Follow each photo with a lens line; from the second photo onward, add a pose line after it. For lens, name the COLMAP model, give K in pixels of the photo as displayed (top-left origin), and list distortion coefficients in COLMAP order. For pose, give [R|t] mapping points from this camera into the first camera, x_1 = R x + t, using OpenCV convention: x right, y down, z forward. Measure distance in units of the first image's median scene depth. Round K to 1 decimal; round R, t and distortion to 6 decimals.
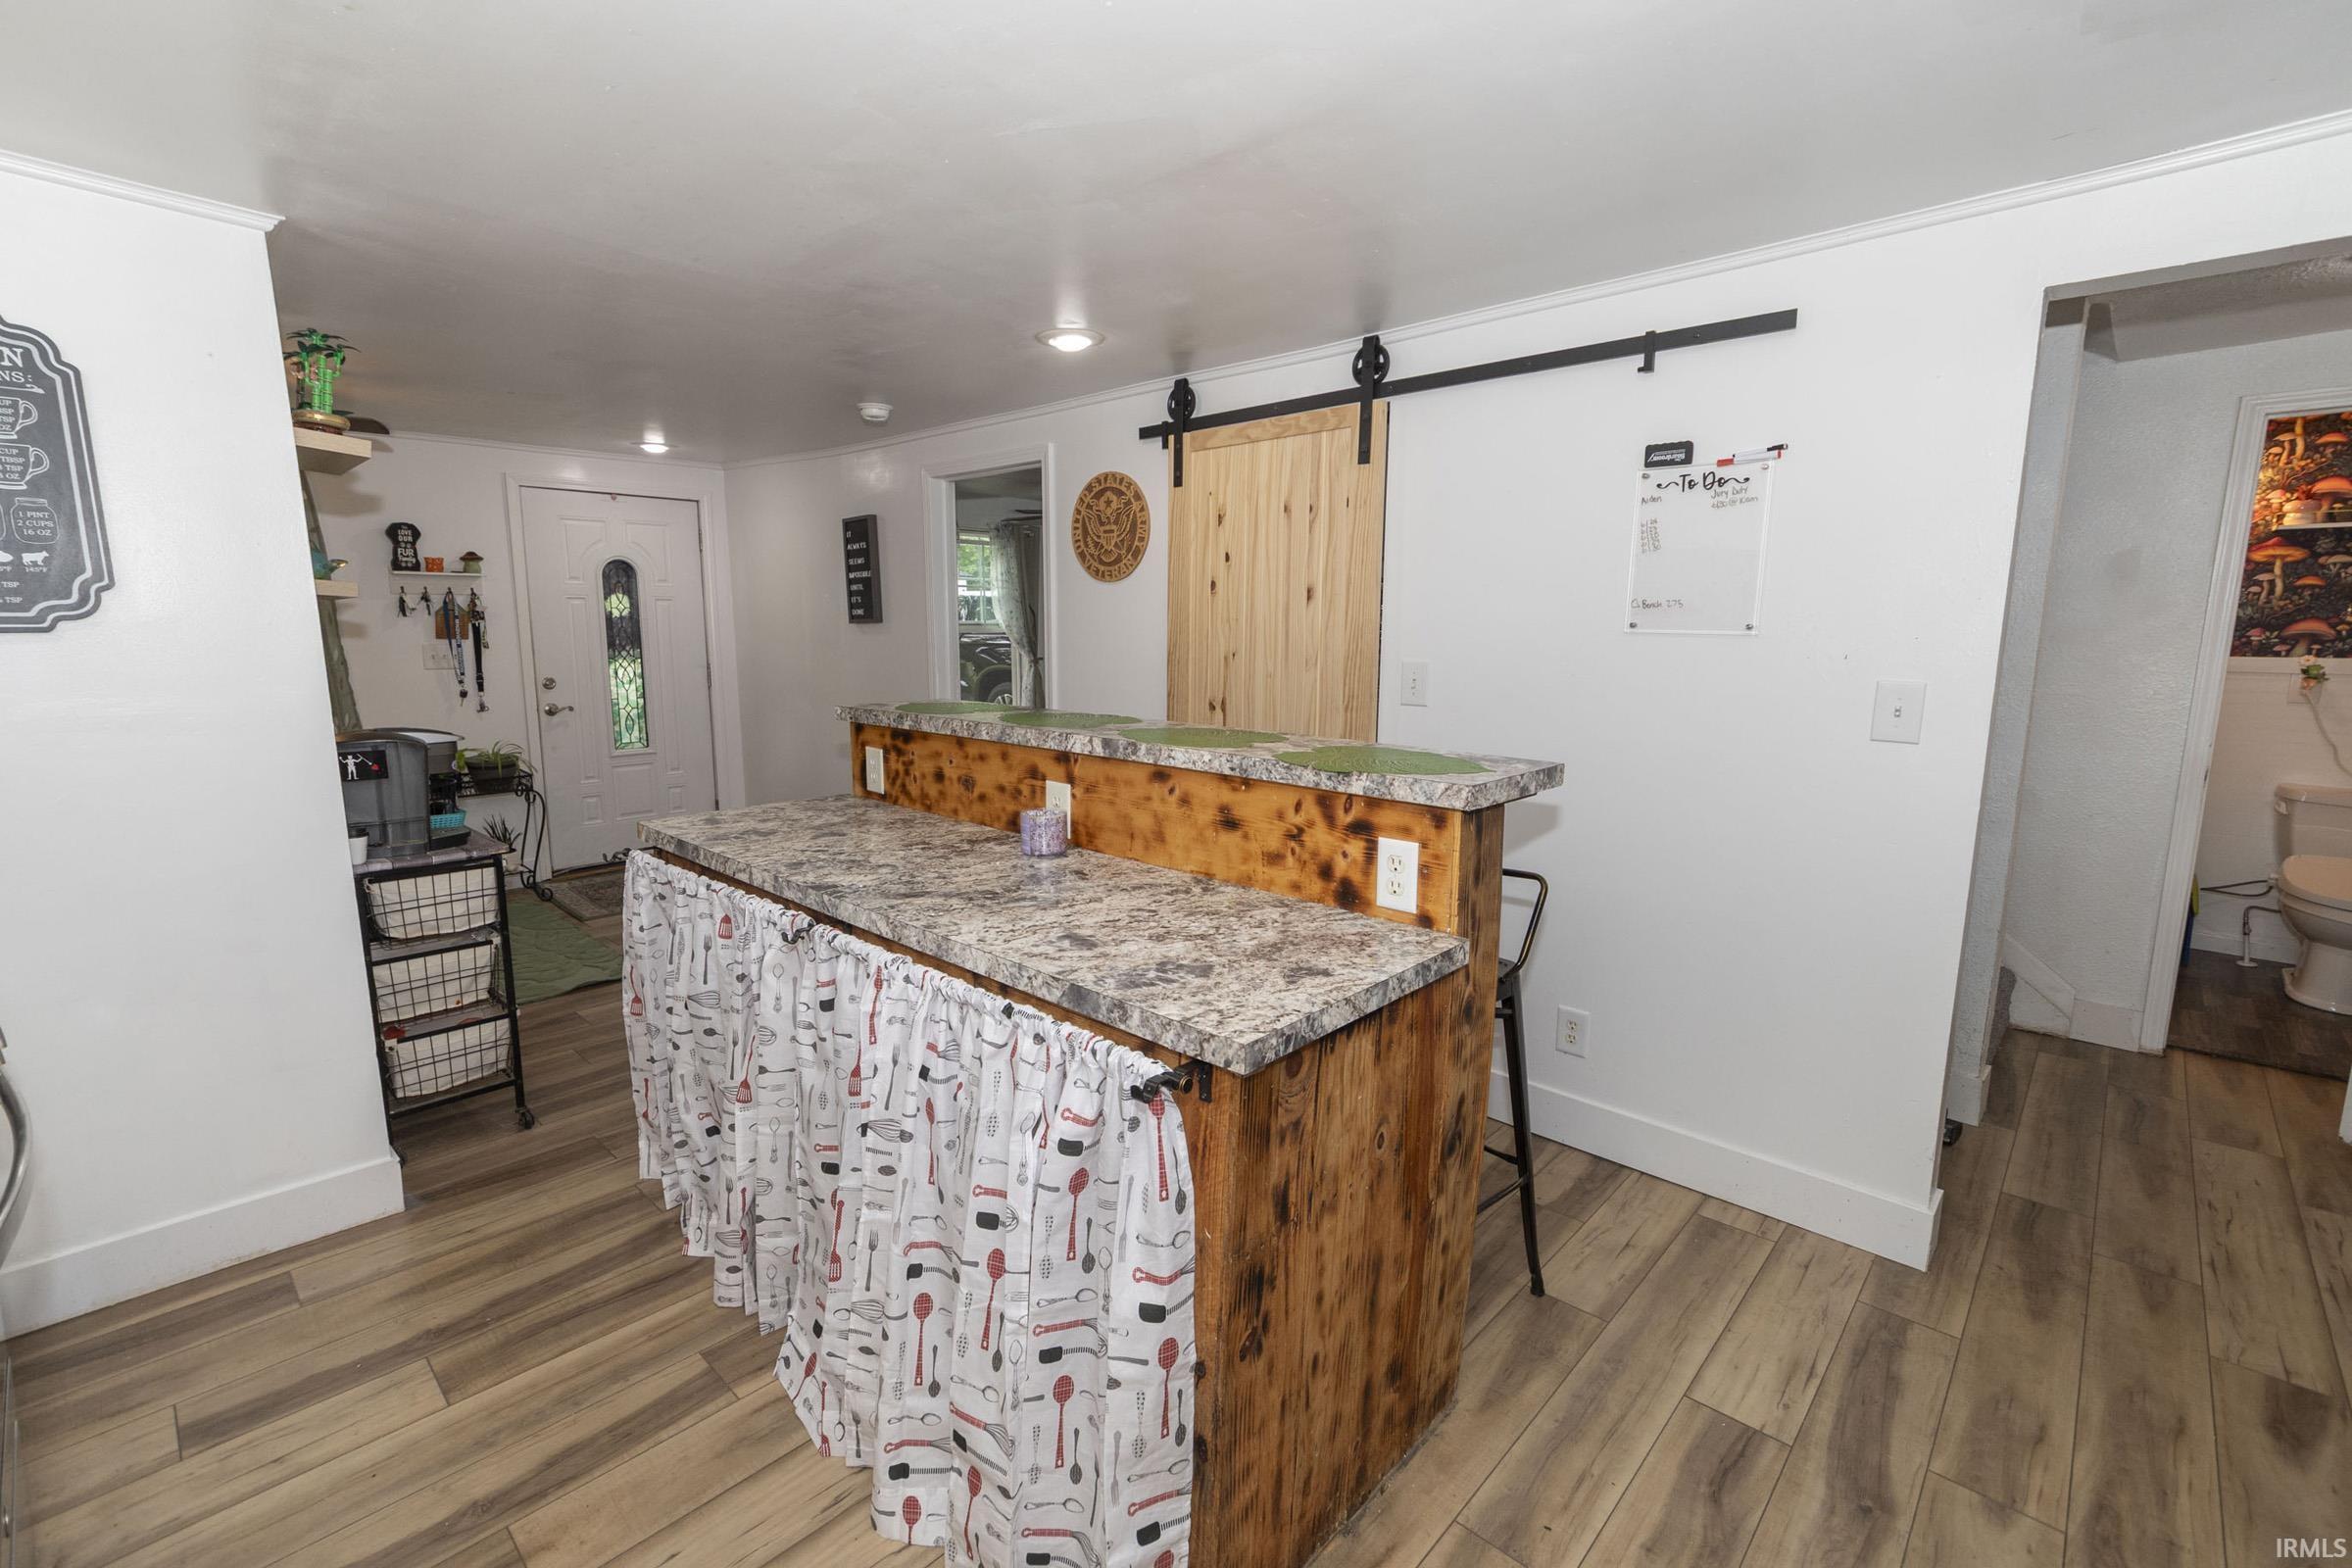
lens RADIAL K [[1029.6, 0, 1156.1], [0, 1029.6, 777.8], [0, 0, 1]] dist [-0.002768, 0.001440]
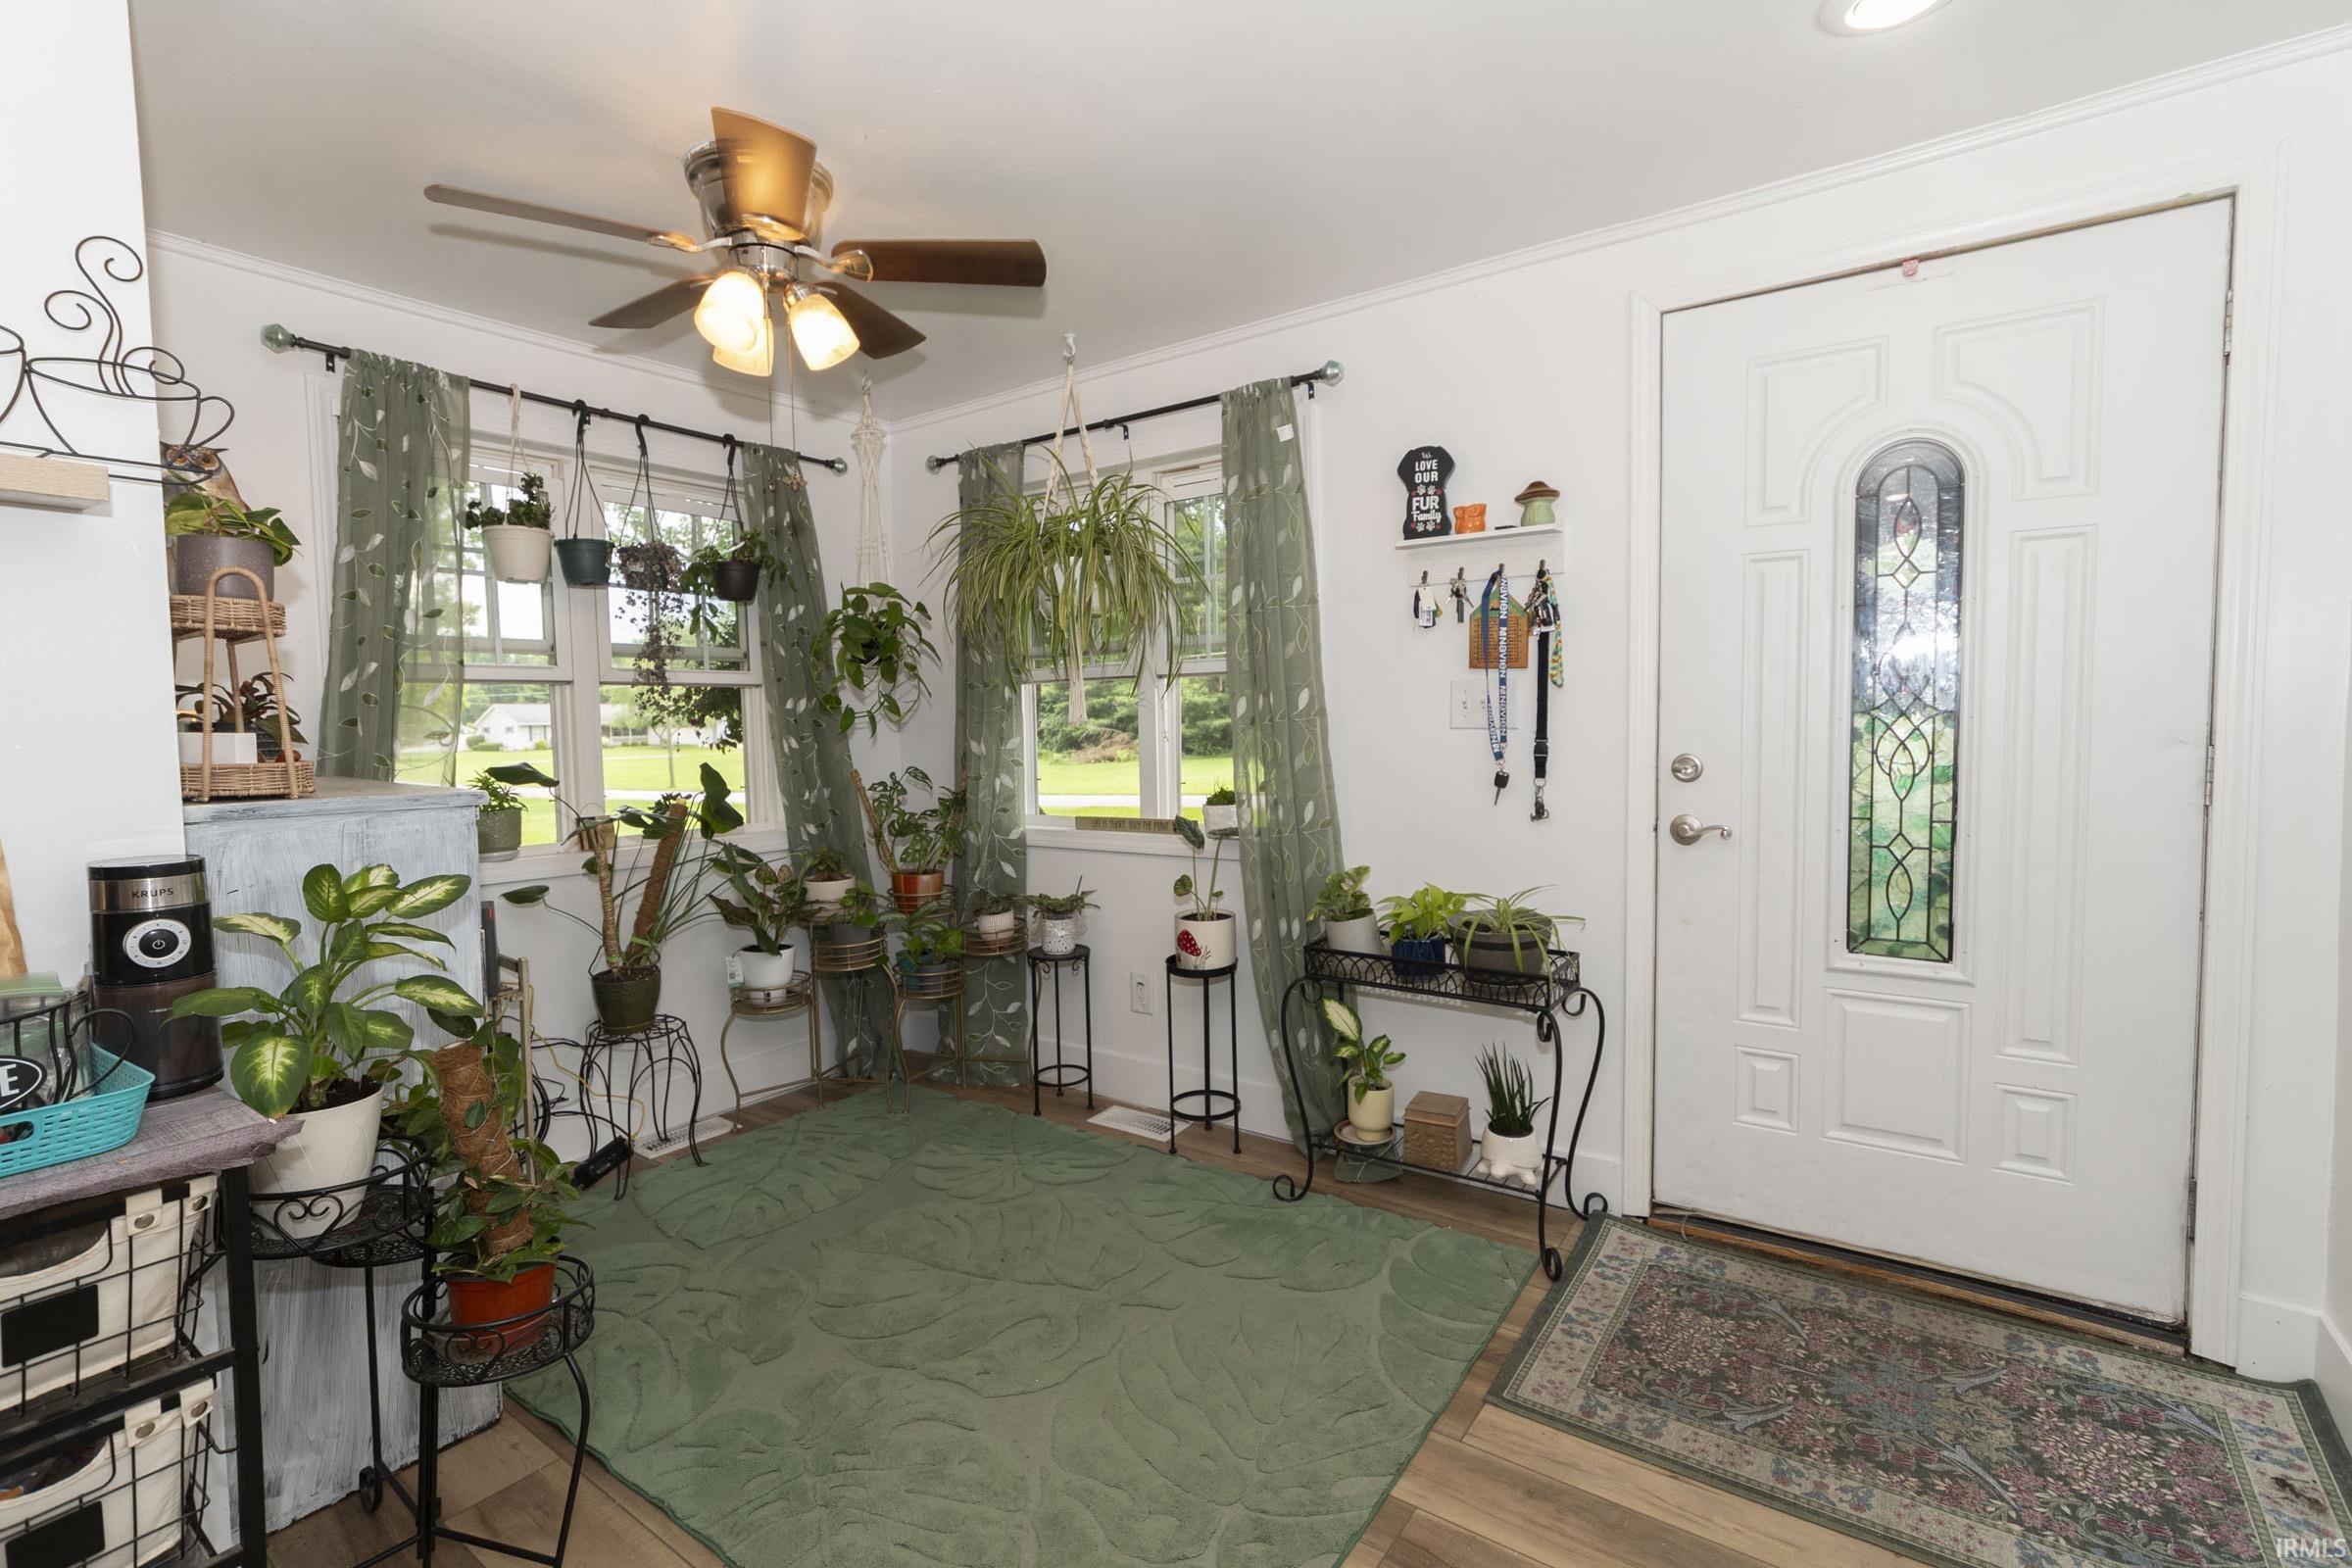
lens RADIAL K [[1058.9, 0, 1159.0], [0, 1058.9, 776.8], [0, 0, 1]] dist [-0.001706, -0.000398]
pose [[0.129004, 0.048990, -0.990433, -0.475823], [-0.133134, 0.990592, 0.031657, -0.184788], [0.982666, 0.127777, 0.134313, 1.847797]]
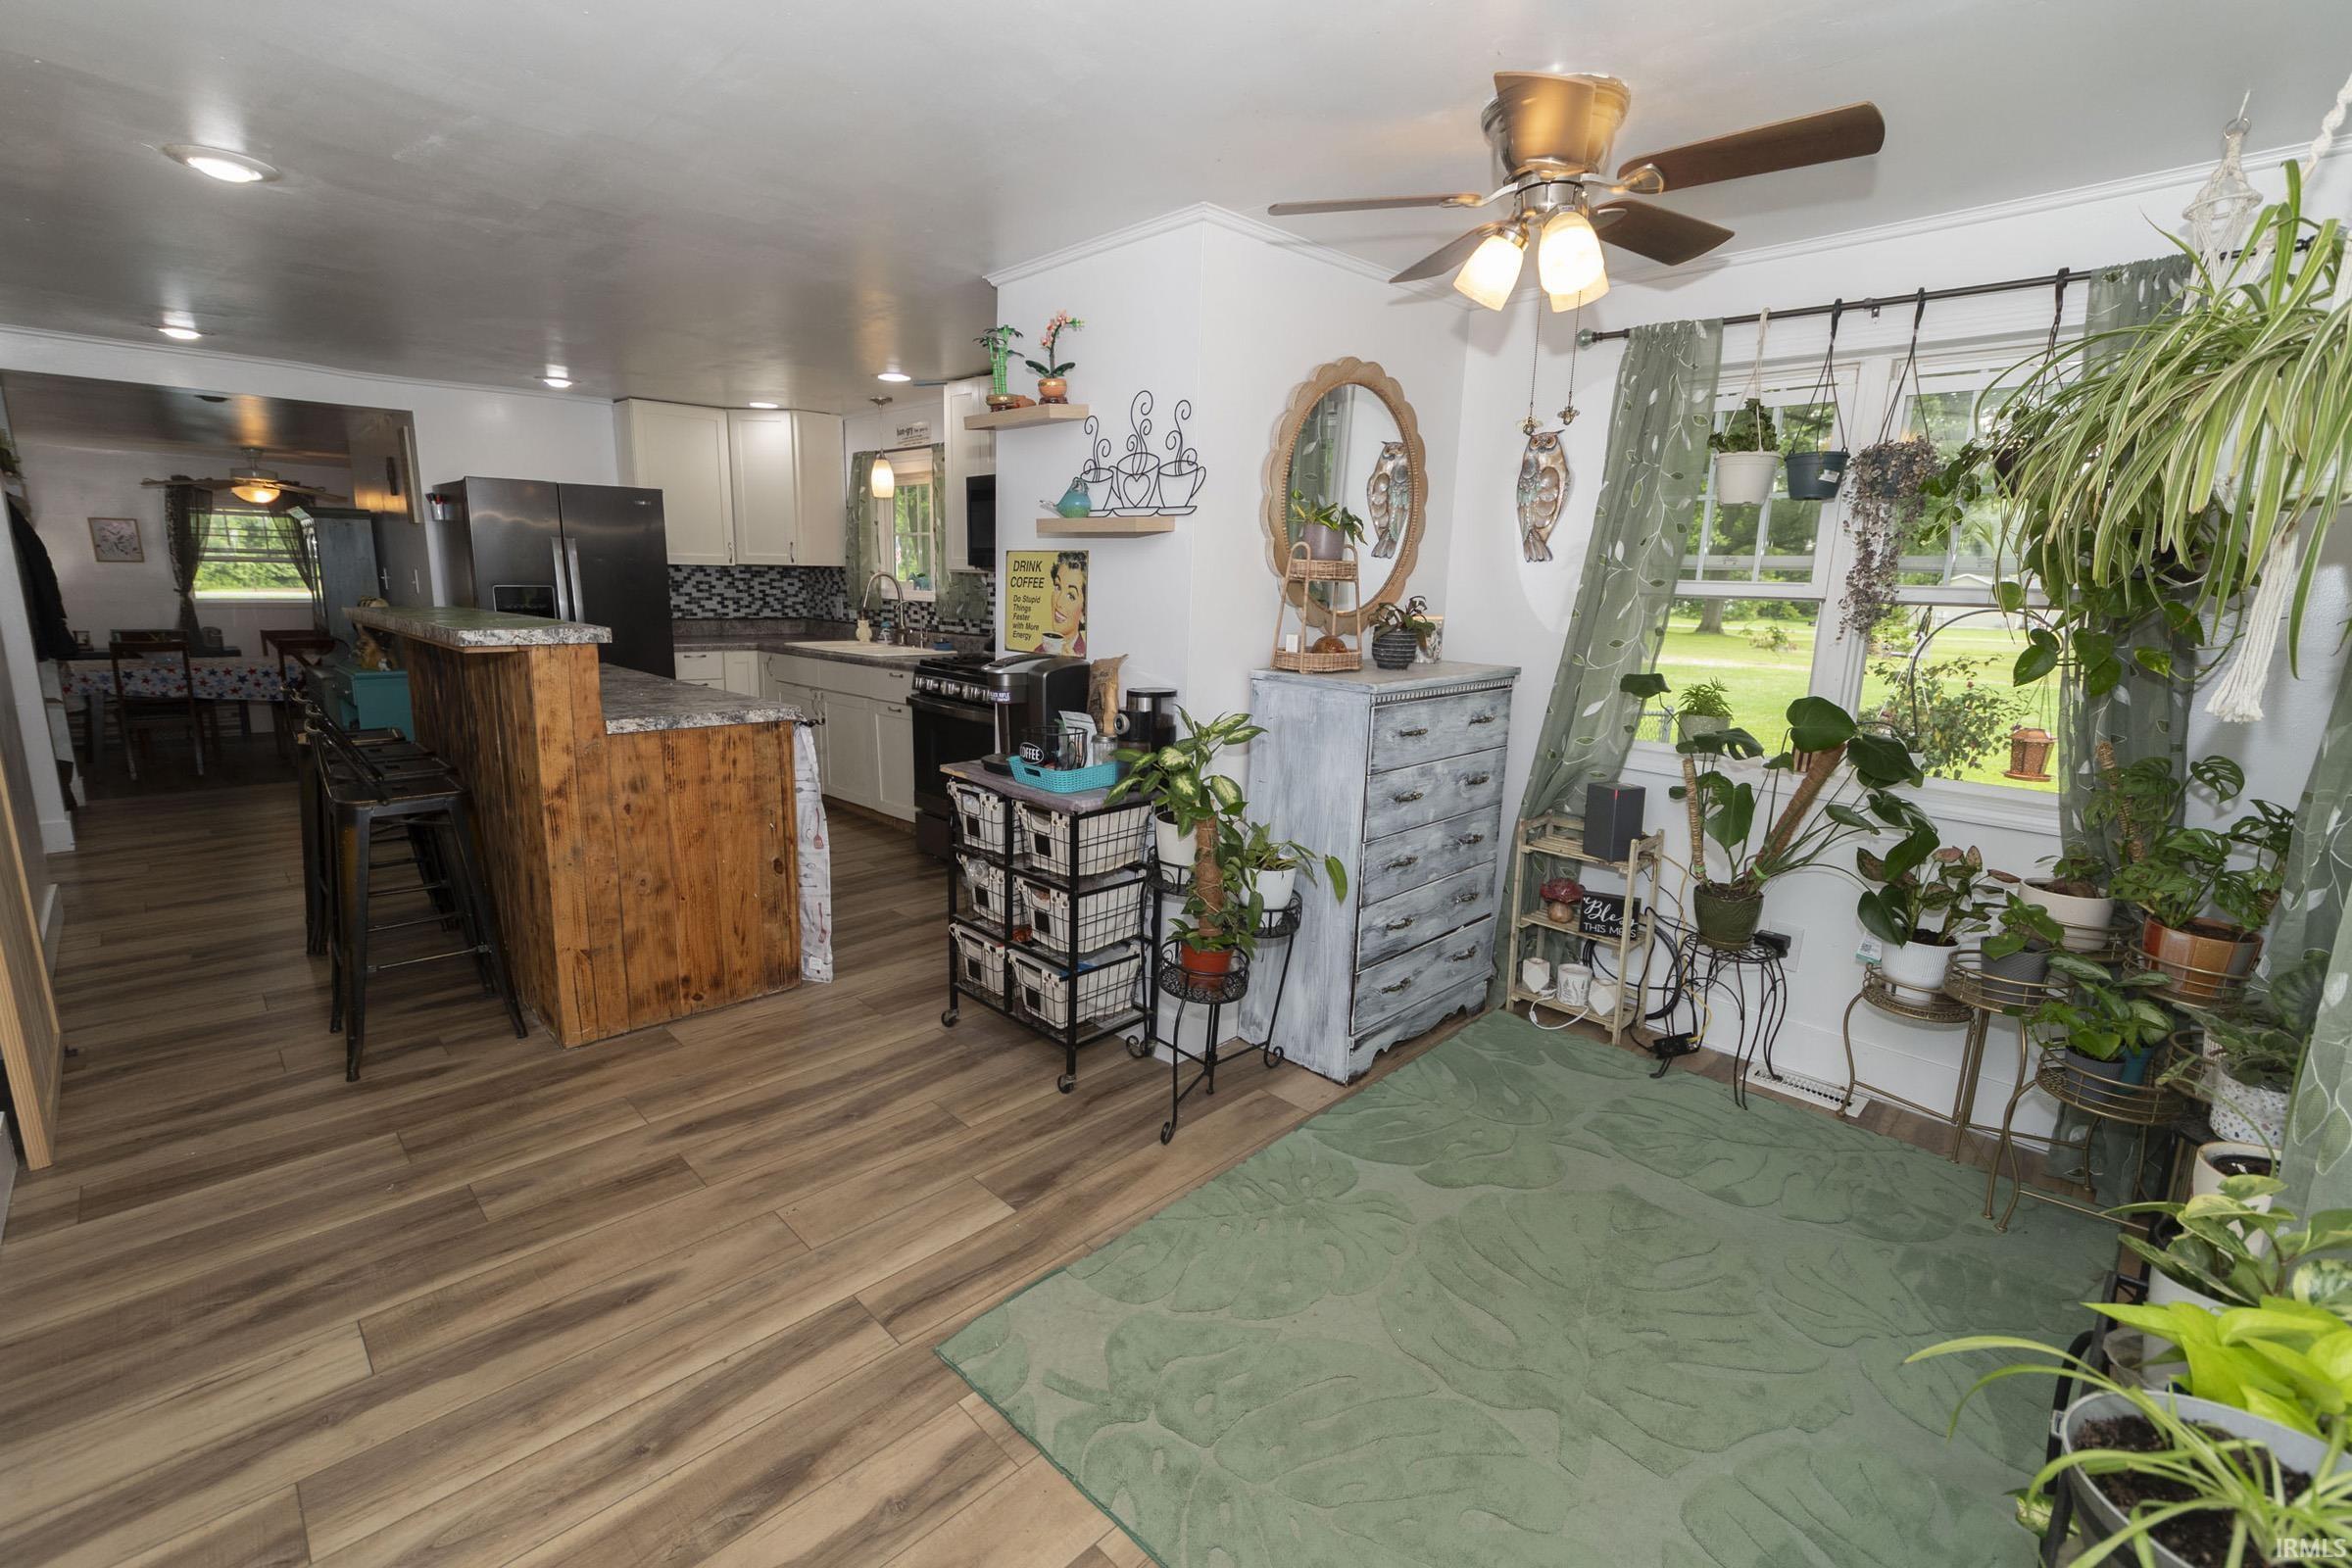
lens RADIAL K [[1044.9, 0, 1162.1], [0, 1044.9, 775.1], [0, 0, 1]] dist [-0.000400, -0.000806]
pose [[-0.998831, -0.035729, 0.032564, -1.183699], [-0.022733, 0.941634, 0.335869, -0.383782], [-0.042664, 0.334736, -0.941346, 2.645688]]
